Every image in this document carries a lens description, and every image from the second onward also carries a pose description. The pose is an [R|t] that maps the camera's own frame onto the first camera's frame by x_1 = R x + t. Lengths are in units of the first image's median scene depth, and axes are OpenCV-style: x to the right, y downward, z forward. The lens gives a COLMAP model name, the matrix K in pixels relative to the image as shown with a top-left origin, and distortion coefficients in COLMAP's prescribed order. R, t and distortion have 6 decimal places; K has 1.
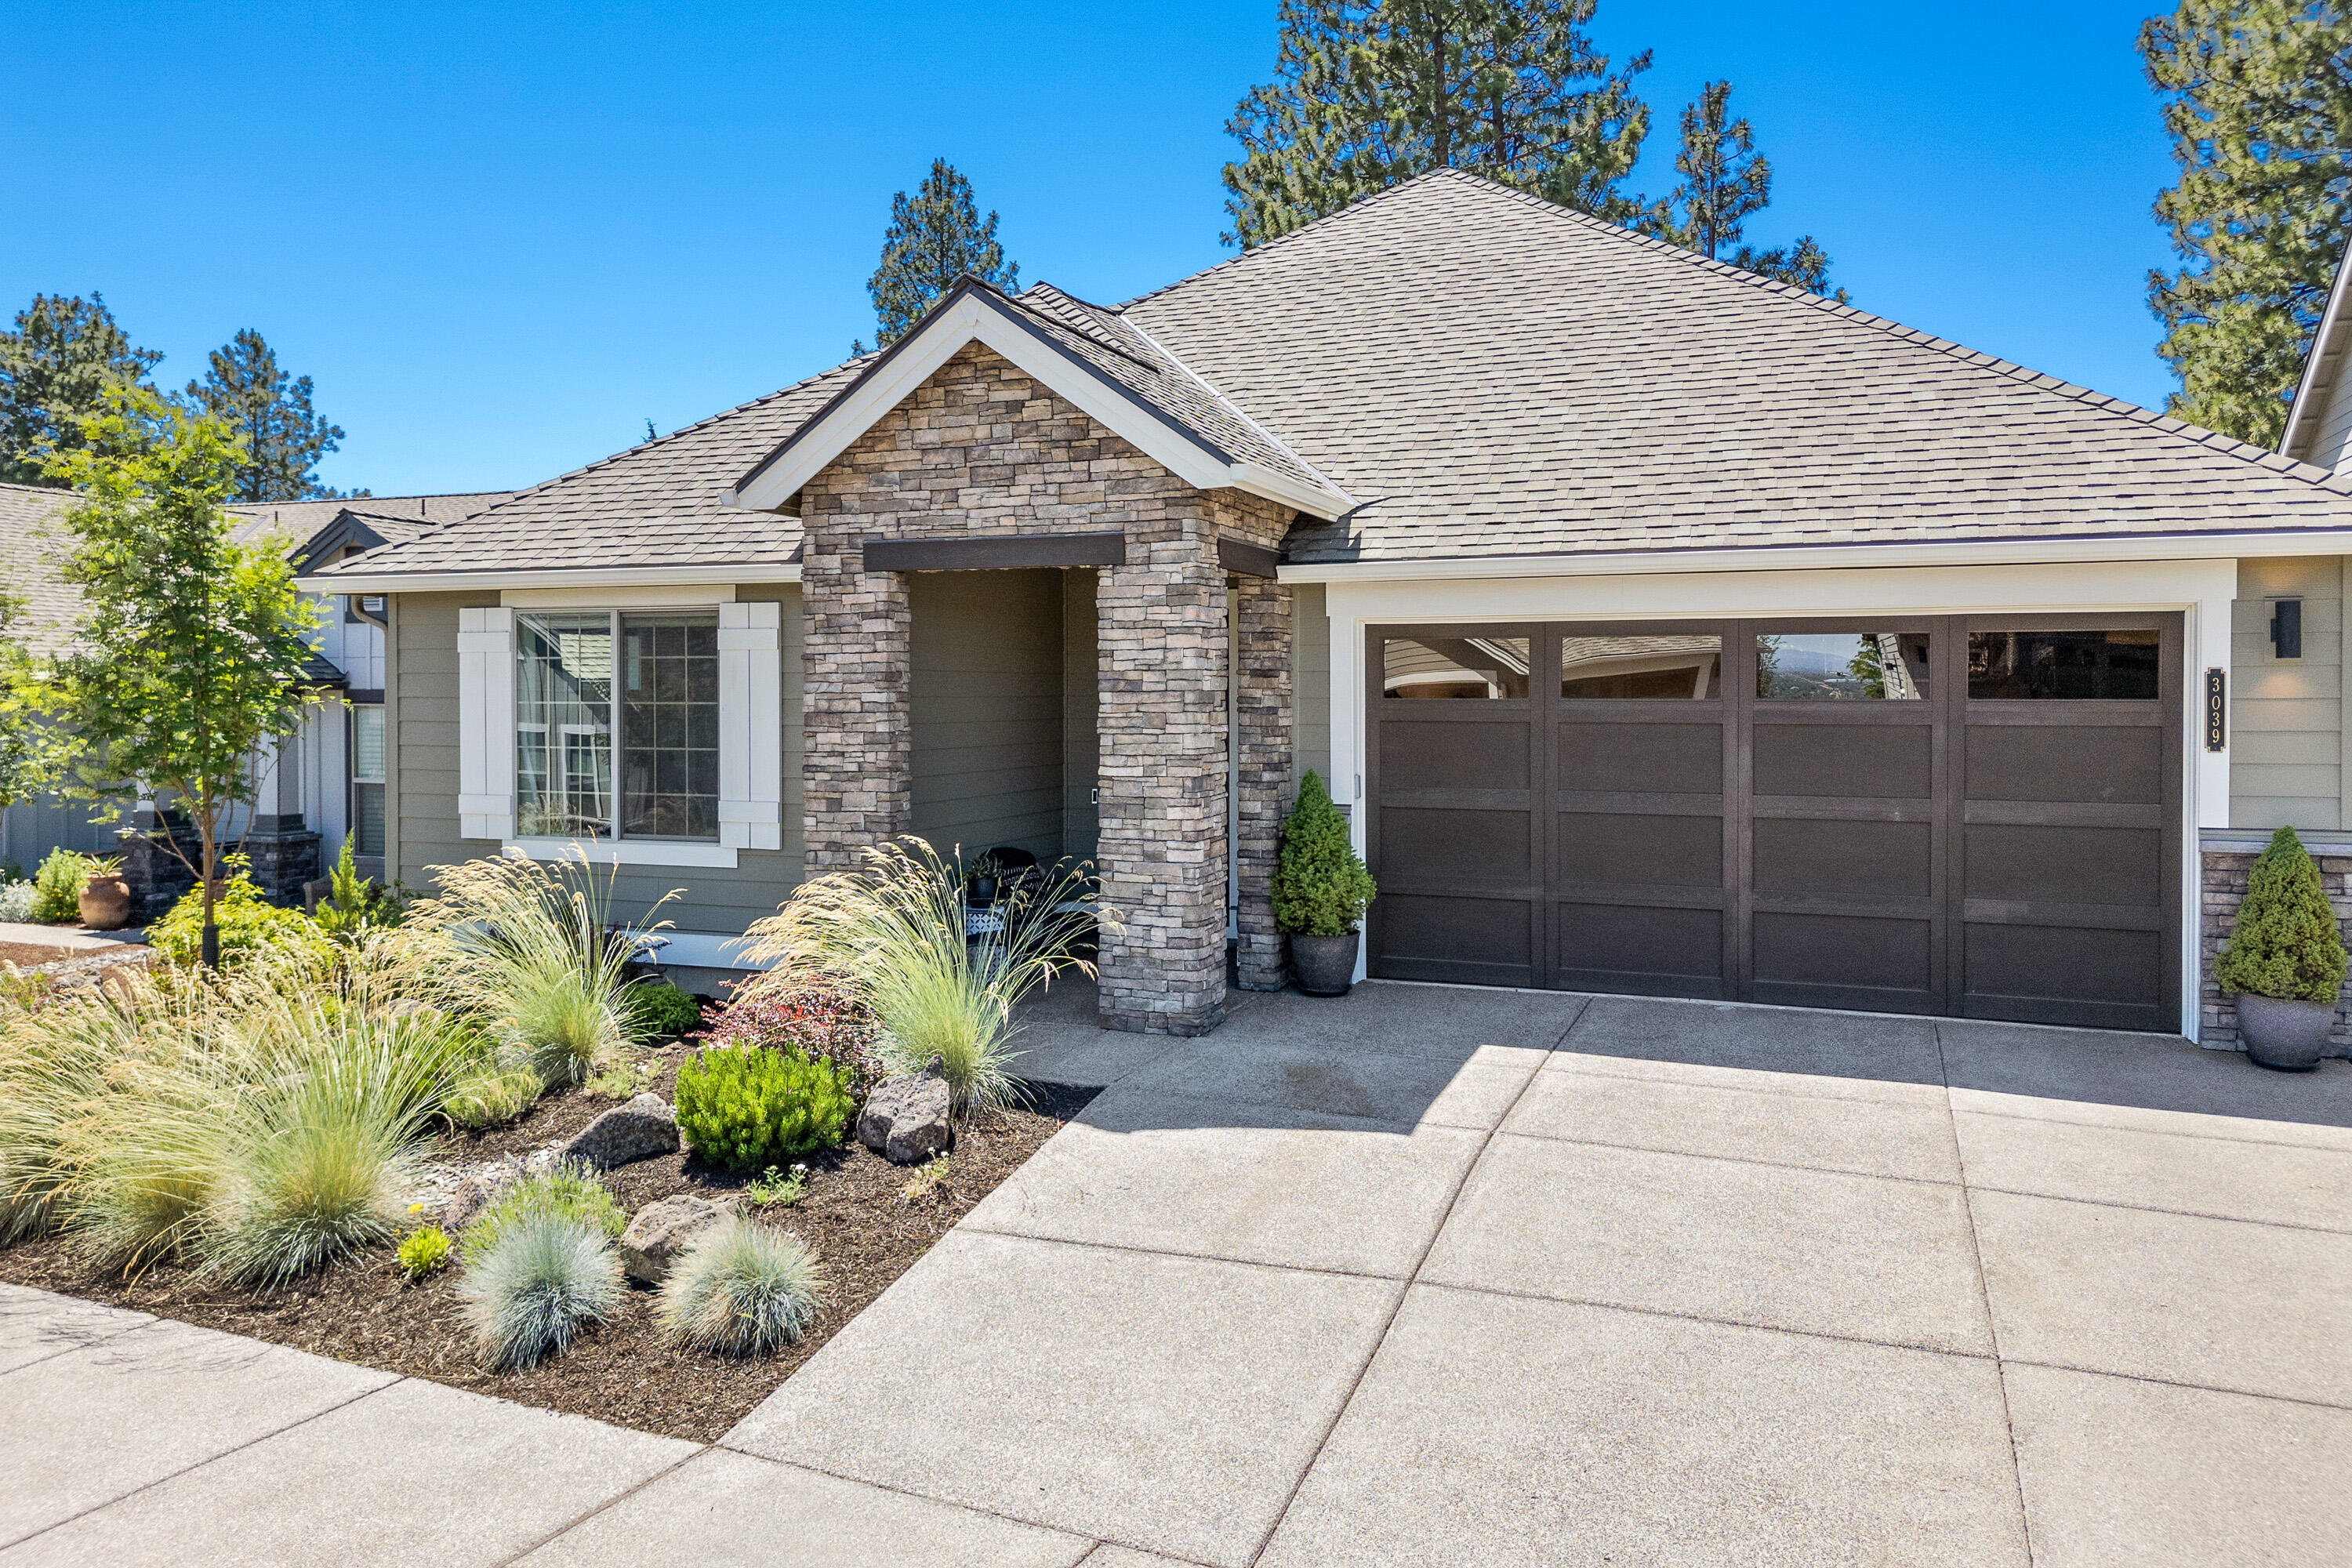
lens RADIAL K [[1649.6, 0, 1182.4], [0, 1649.6, 763.8], [0, 0, 1]] dist [0.069721, -0.059866]
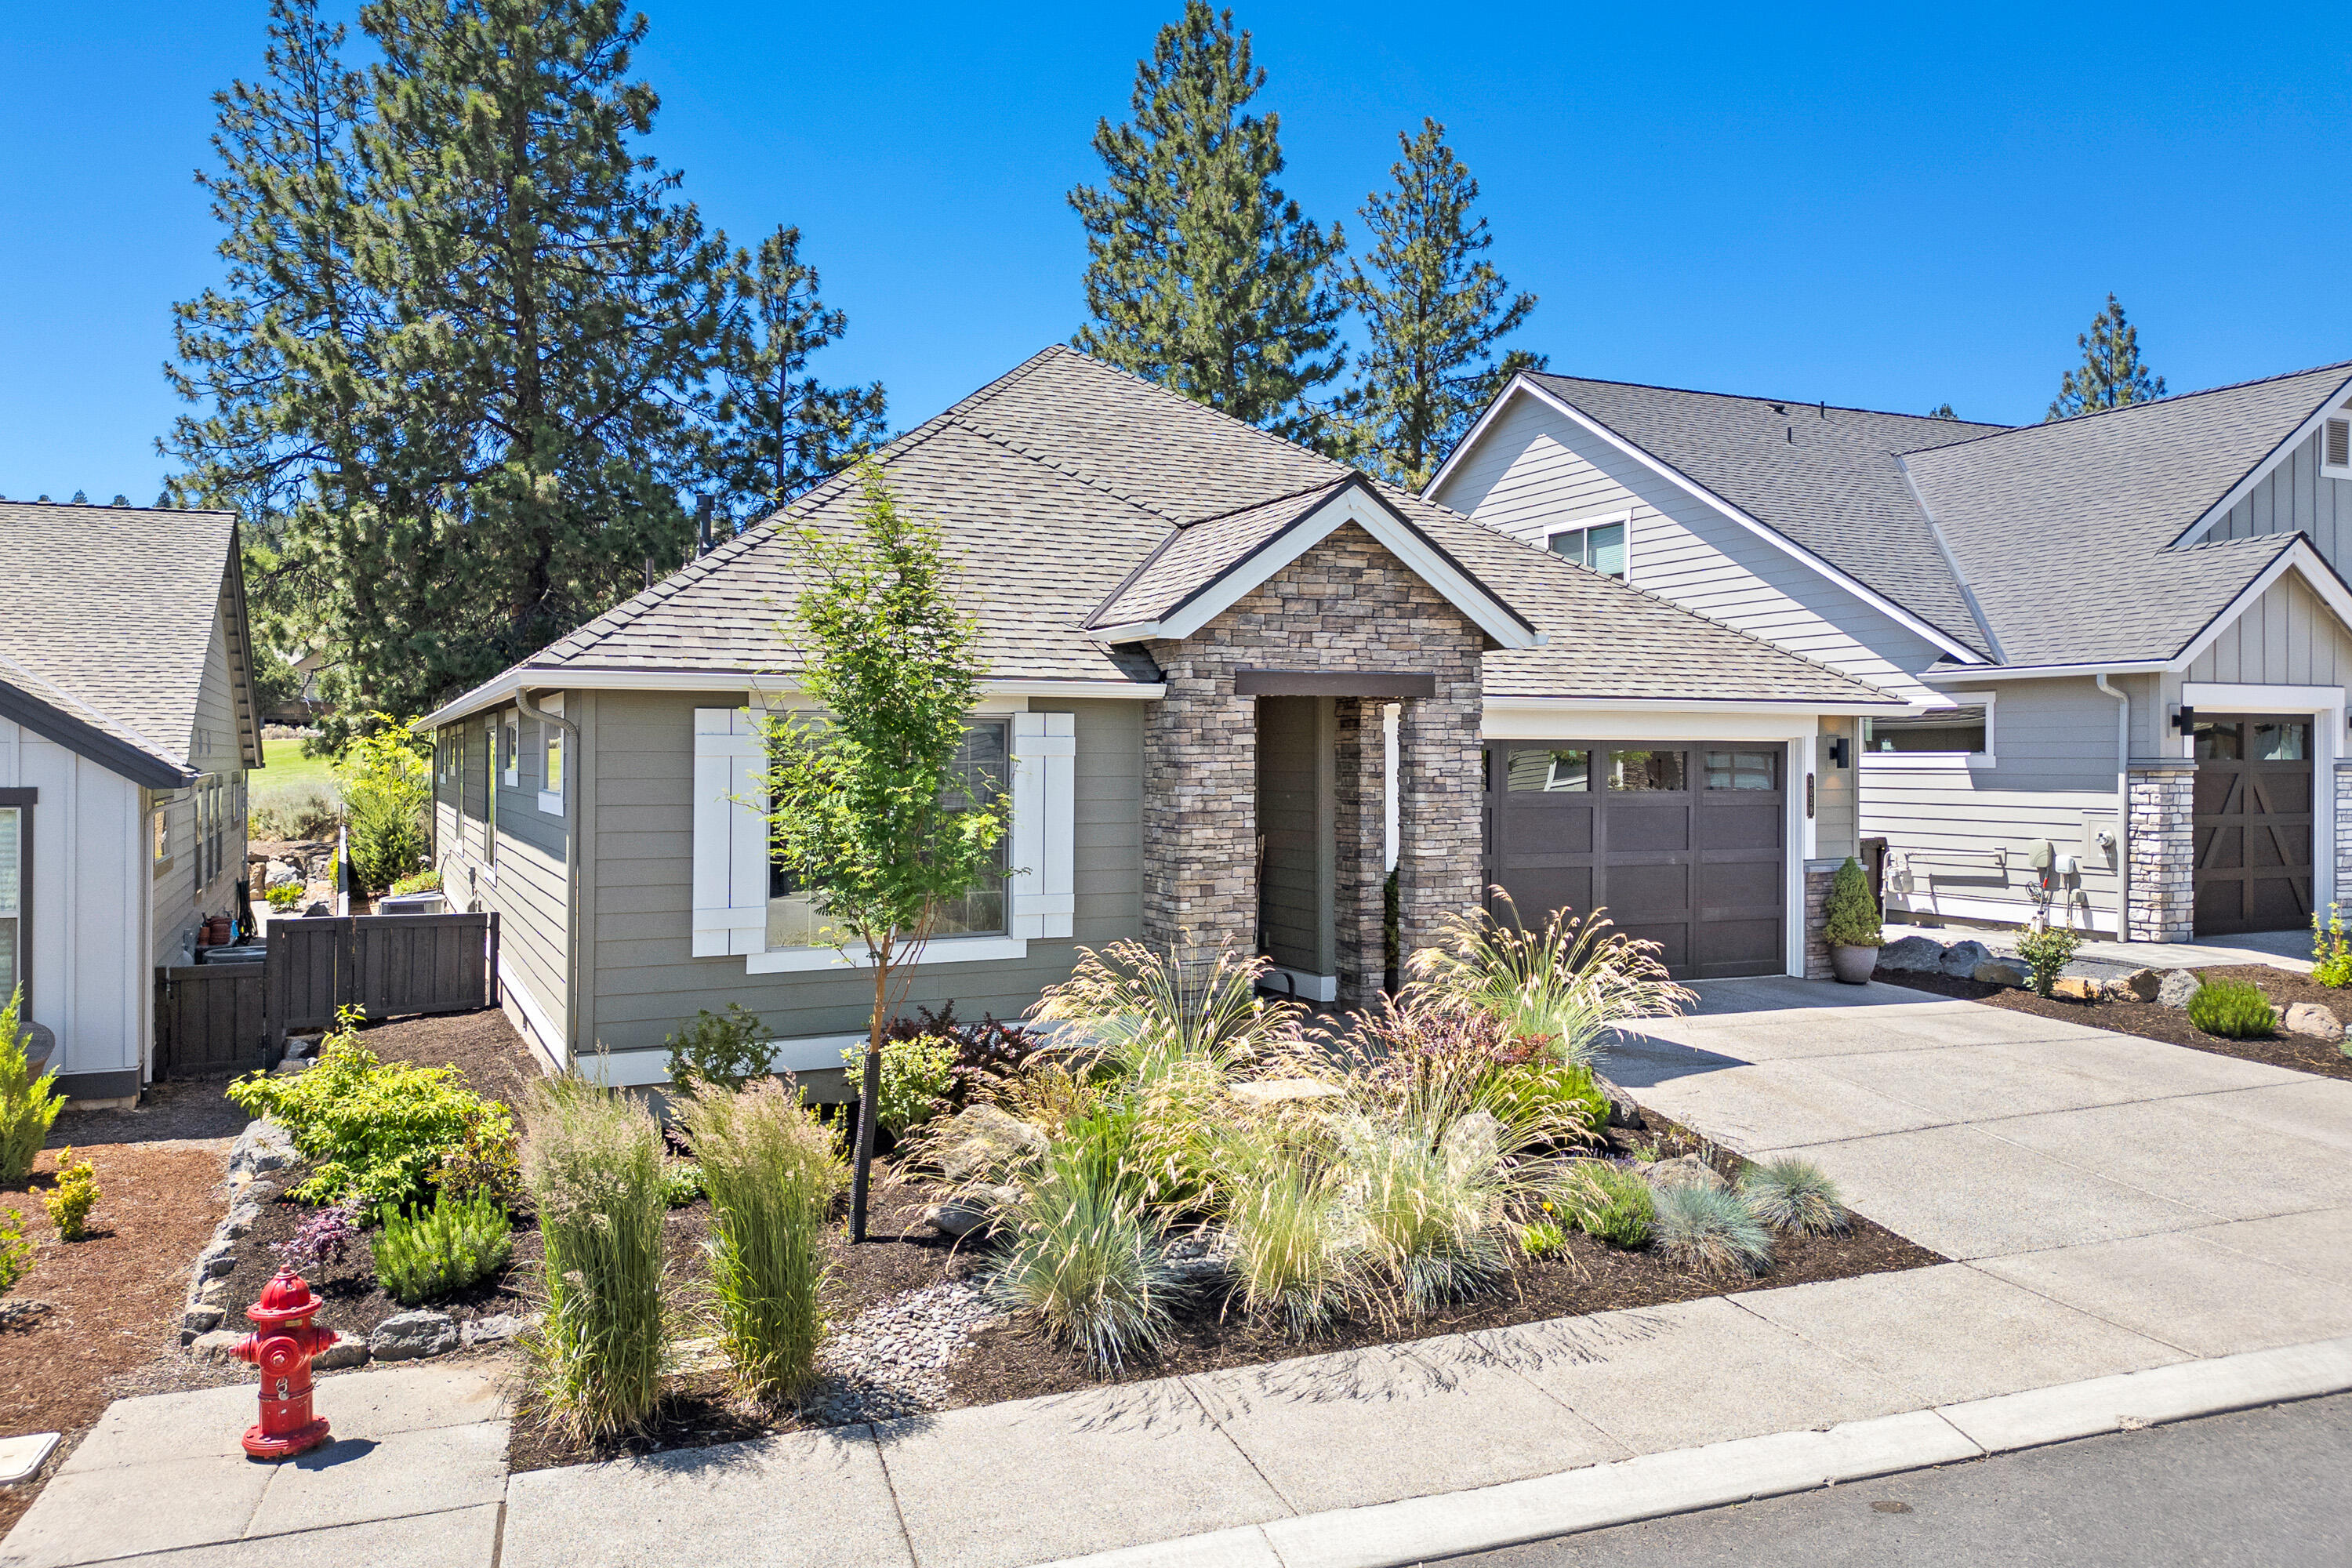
lens RADIAL K [[1649.6, 0, 1155.8], [0, 1649.6, 776.1], [0, 0, 1]] dist [0.069721, -0.059866]
pose [[0.698790, -0.006779, 0.715295, -1.095024], [0.030729, 0.999317, -0.020549, -0.034379], [-0.714666, 0.036339, 0.698521, 0.211277]]
